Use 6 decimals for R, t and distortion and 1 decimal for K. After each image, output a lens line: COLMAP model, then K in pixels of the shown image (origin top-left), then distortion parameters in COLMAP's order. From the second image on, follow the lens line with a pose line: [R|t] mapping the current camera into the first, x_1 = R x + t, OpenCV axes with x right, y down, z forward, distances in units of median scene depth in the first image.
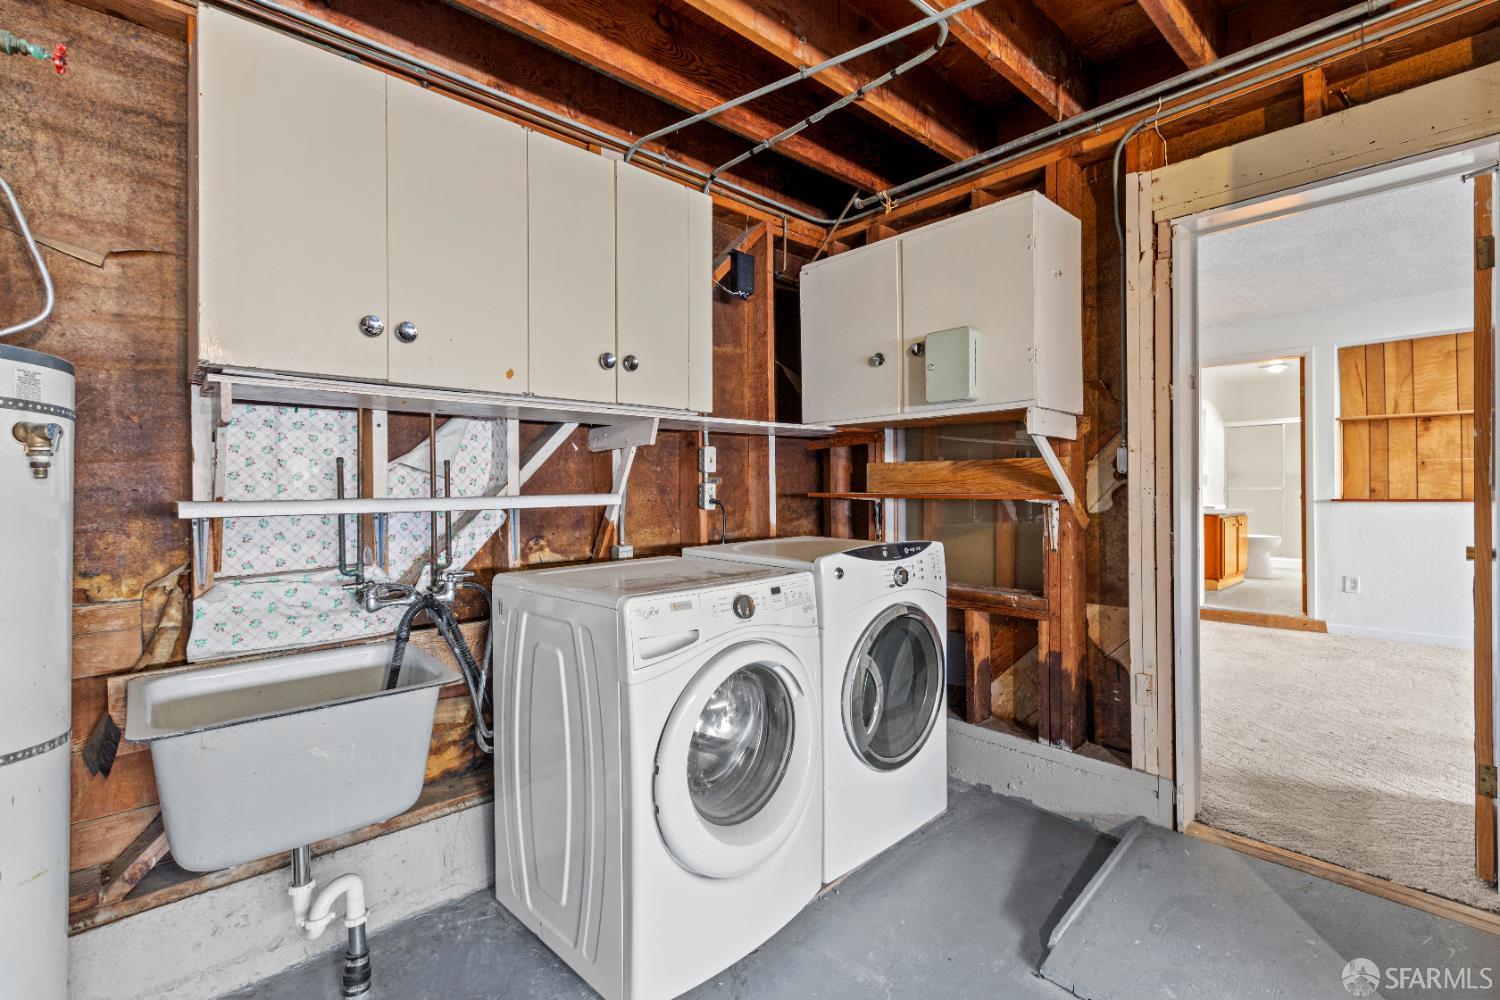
lens RADIAL K [[682.7, 0, 752.2], [0, 682.7, 489.0], [0, 0, 1]] dist [0.001632, 0.001322]
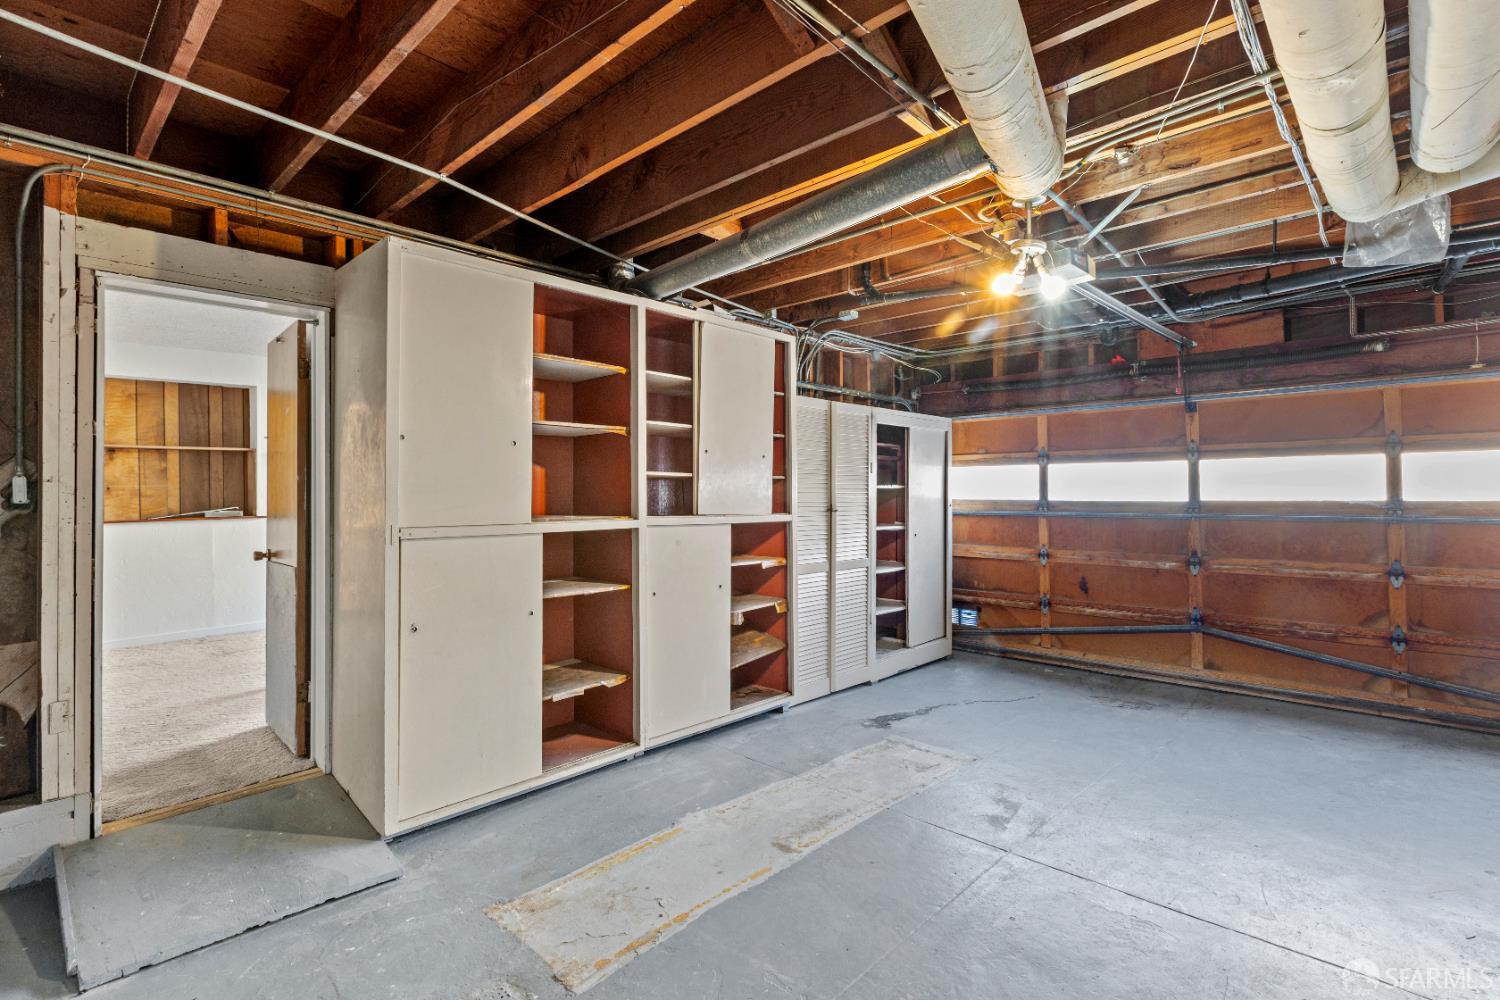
lens RADIAL K [[682.7, 0, 752.3], [0, 682.7, 494.6], [0, 0, 1]] dist [0.001632, 0.001322]
pose [[-0.069939, 0.006055, 0.997533, -0.535848], [0.014131, 0.999887, -0.005079, -0.017426], [-0.997451, 0.013741, -0.070016, 0.040052]]
